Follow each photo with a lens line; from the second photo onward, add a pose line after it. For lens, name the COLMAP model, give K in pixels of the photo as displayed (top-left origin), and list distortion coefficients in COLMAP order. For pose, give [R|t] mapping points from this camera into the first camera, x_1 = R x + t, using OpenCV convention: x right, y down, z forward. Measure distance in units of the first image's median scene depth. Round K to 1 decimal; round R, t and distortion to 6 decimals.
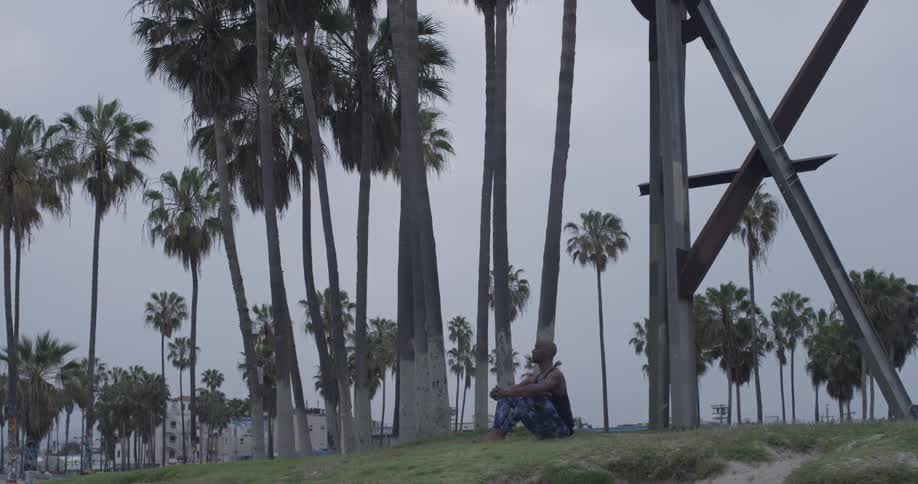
lens RADIAL K [[1298.7, 0, 467.8], [0, 1298.7, 247.2], [0, 0, 1]] dist [-0.094781, 0.117049]
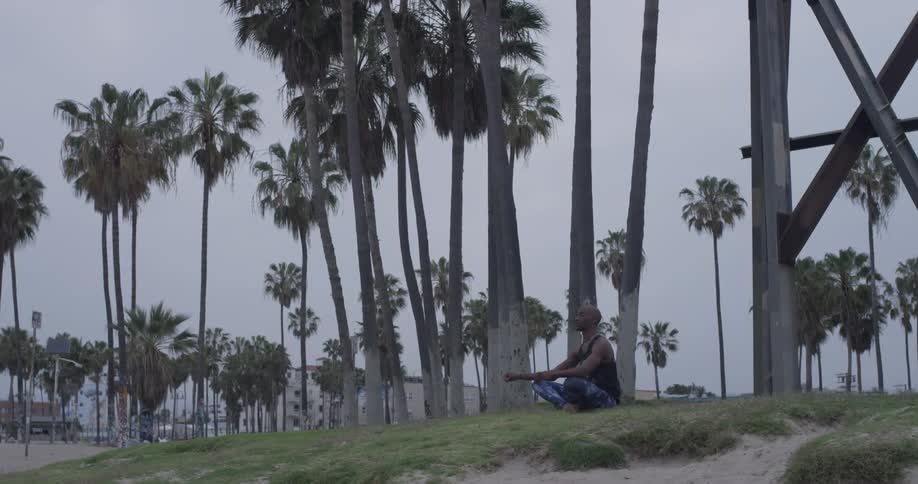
lens RADIAL K [[1298.7, 0, 467.8], [0, 1298.7, 247.2], [0, 0, 1]] dist [-0.094781, 0.117049]
pose [[0.995463, -0.008987, -0.094723, 0.009296], [0.011242, 0.999665, 0.023294, 0.000783], [0.094482, -0.024253, 0.995231, 0.006513]]
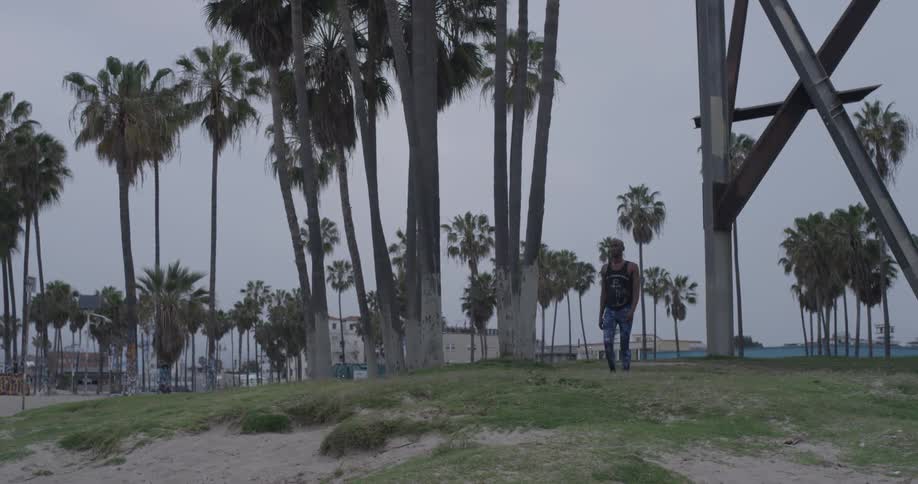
lens RADIAL K [[1298.7, 0, 467.8], [0, 1298.7, 247.2], [0, 0, 1]] dist [-0.094781, 0.117049]
pose [[0.990470, -0.008773, -0.137451, 0.045812], [0.017389, 0.997949, 0.061610, -0.005861], [0.136628, -0.063413, 0.988591, -0.018002]]
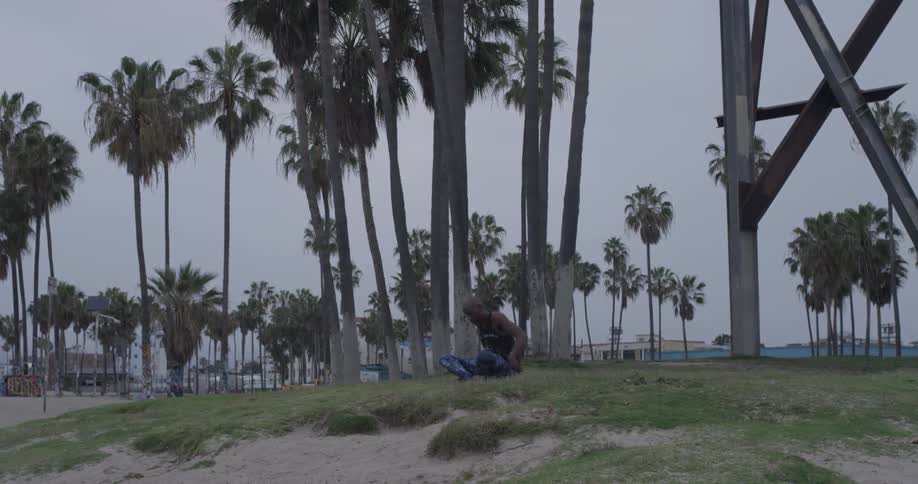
lens RADIAL K [[1298.7, 0, 467.8], [0, 1298.7, 247.2], [0, 0, 1]] dist [-0.094781, 0.117049]
pose [[0.990534, -0.010538, -0.136864, 0.037072], [0.019062, 0.997948, 0.061121, -0.005680], [0.135940, -0.063151, 0.988702, -0.017462]]
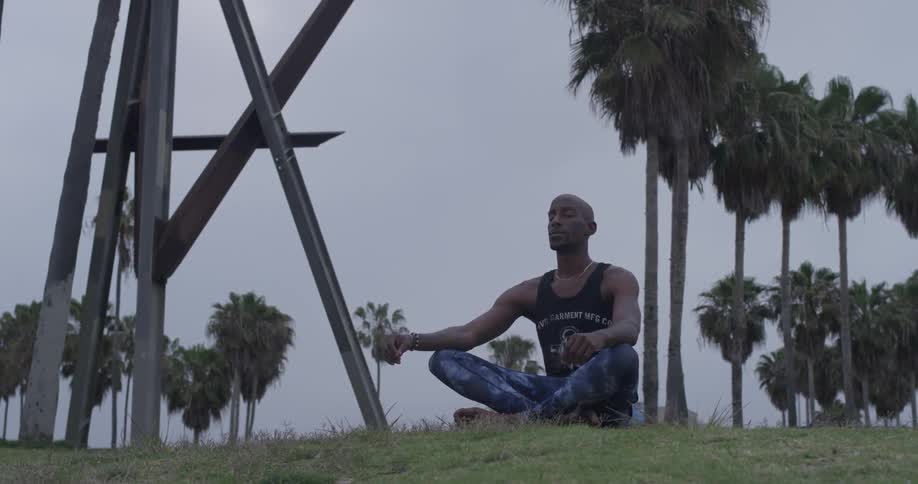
lens RADIAL K [[1298.7, 0, 467.8], [0, 1298.7, 247.2], [0, 0, 1]] dist [-0.094781, 0.117049]
pose [[0.860491, 0.107223, 0.498054, -0.026505], [-0.094430, 0.994230, -0.050894, 0.017138], [-0.500638, -0.003237, 0.865651, 0.096917]]
